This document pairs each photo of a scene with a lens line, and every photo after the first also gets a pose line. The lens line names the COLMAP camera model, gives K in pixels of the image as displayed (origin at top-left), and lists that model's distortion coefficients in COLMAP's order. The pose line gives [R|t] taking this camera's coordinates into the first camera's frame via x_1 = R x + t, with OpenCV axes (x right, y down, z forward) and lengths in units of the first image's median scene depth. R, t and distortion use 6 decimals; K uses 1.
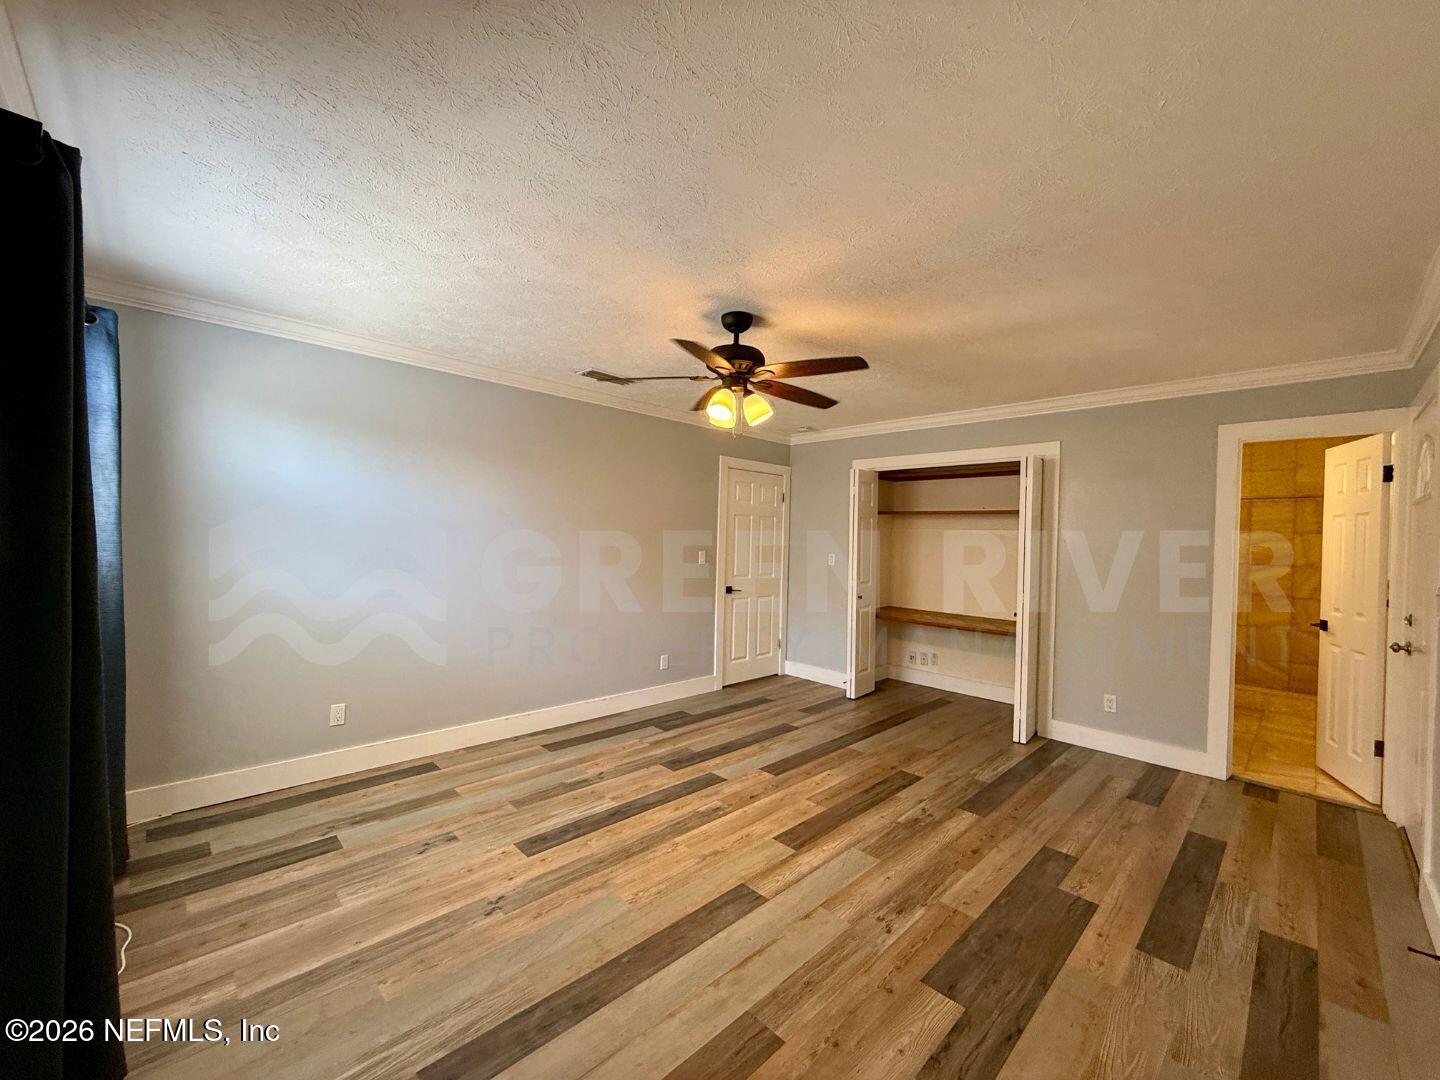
lens RADIAL K [[572.4, 0, 721.5], [0, 572.4, 543.2], [0, 0, 1]] dist [-0.002175, 0.000274]
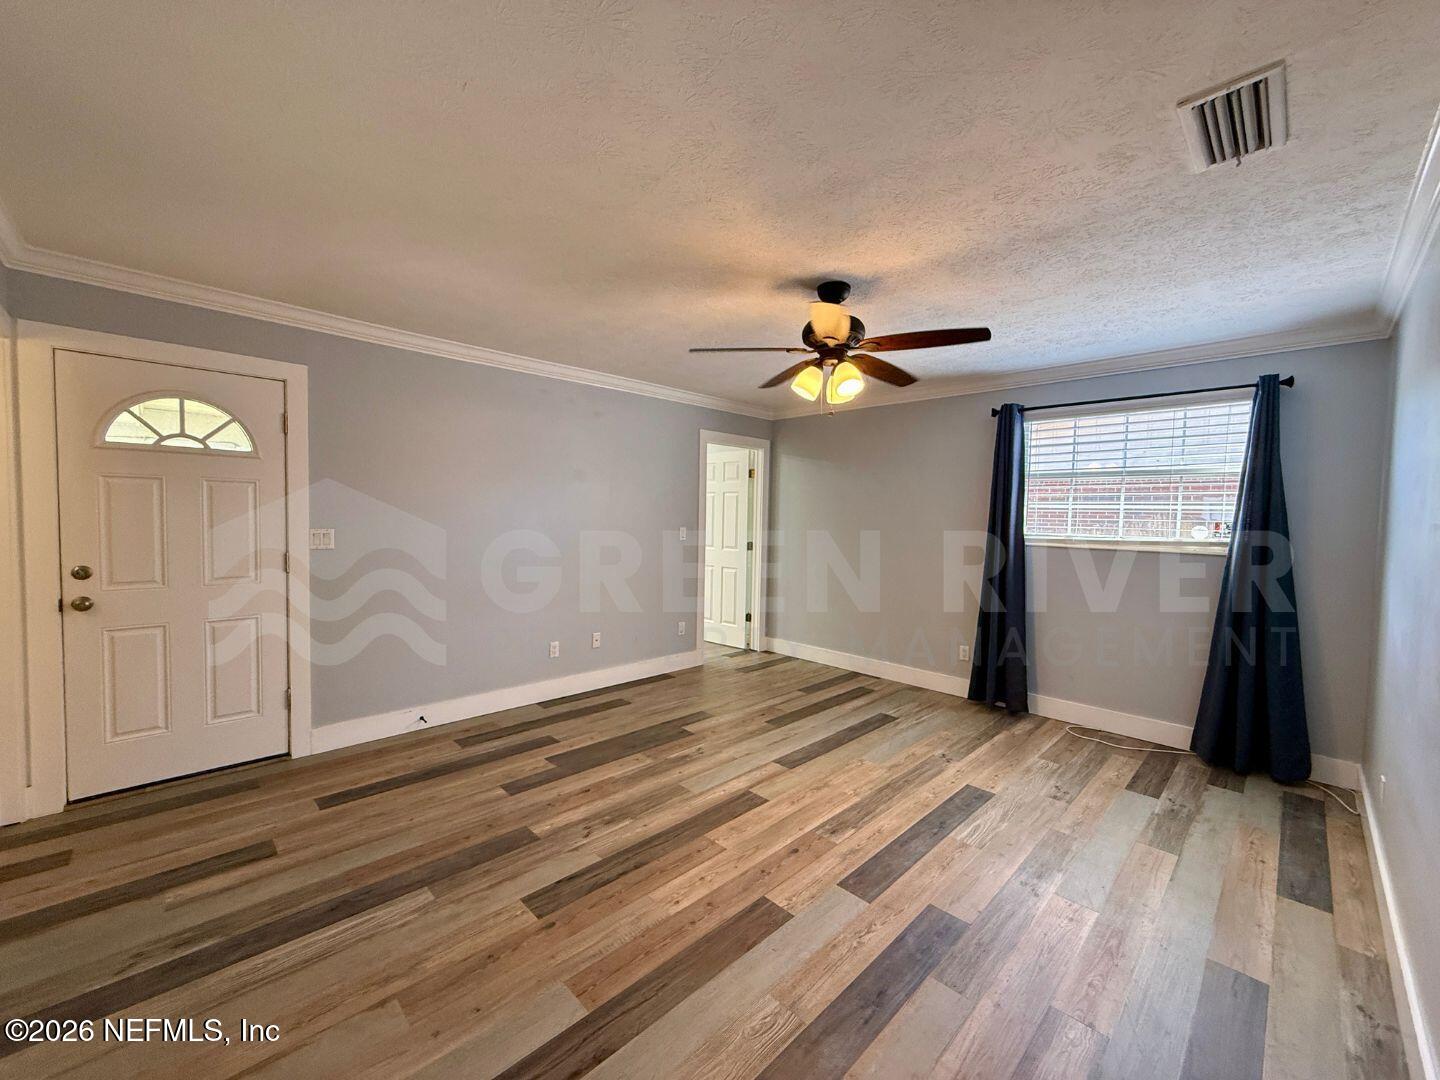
lens RADIAL K [[572.4, 0, 718.4], [0, 572.4, 539.7], [0, 0, 1]] dist [-0.002175, 0.000274]
pose [[-0.998866, -0.047369, -0.004731, 0.204243], [-0.047558, 0.997331, 0.055396, -0.016764], [0.002094, 0.055558, -0.998453, 1.962799]]
